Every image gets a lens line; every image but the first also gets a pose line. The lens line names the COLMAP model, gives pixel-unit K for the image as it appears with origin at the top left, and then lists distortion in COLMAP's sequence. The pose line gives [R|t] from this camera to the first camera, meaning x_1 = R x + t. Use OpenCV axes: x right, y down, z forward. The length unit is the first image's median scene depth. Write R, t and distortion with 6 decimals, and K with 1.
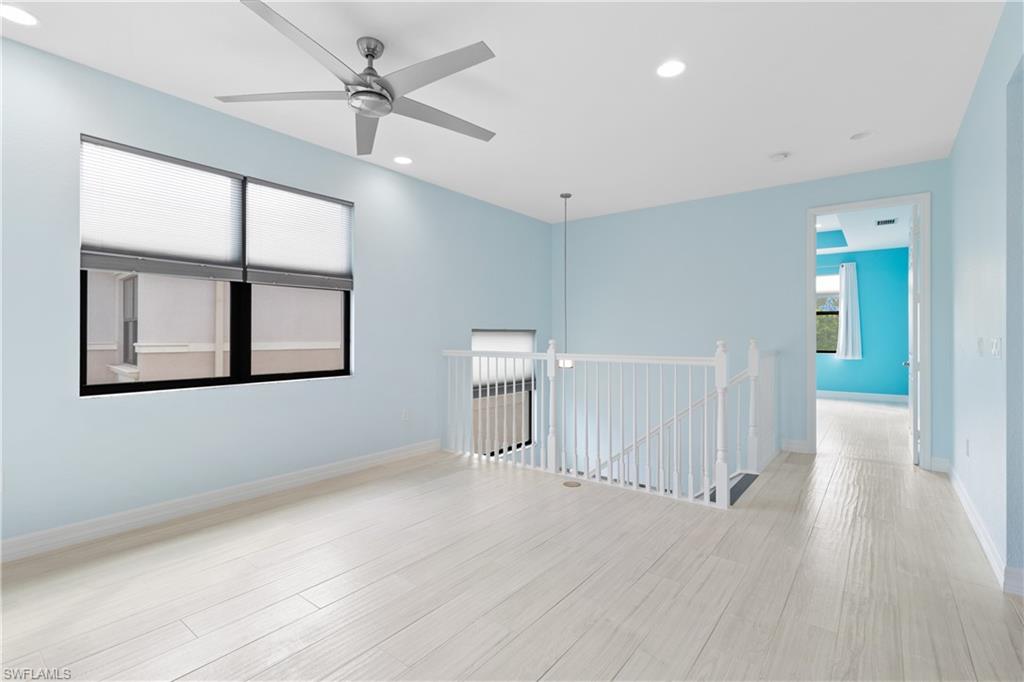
lens RADIAL K [[477.6, 0, 510.3], [0, 477.6, 340.4], [0, 0, 1]] dist [0.001206, 0.000134]
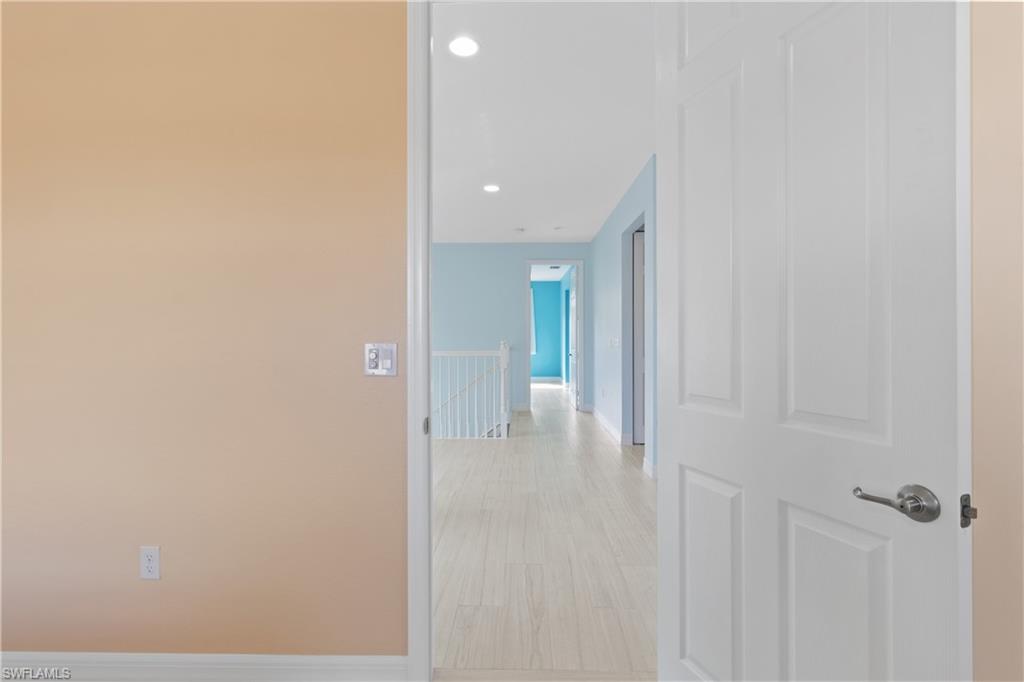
lens RADIAL K [[477.6, 0, 513.2], [0, 477.6, 340.2], [0, 0, 1]] dist [0.001206, 0.000134]
pose [[0.802711, -0.000934, 0.596368, -0.457207], [0.002820, 0.999994, -0.002229, 0.001452], [-0.596362, 0.003471, 0.802708, -0.329150]]
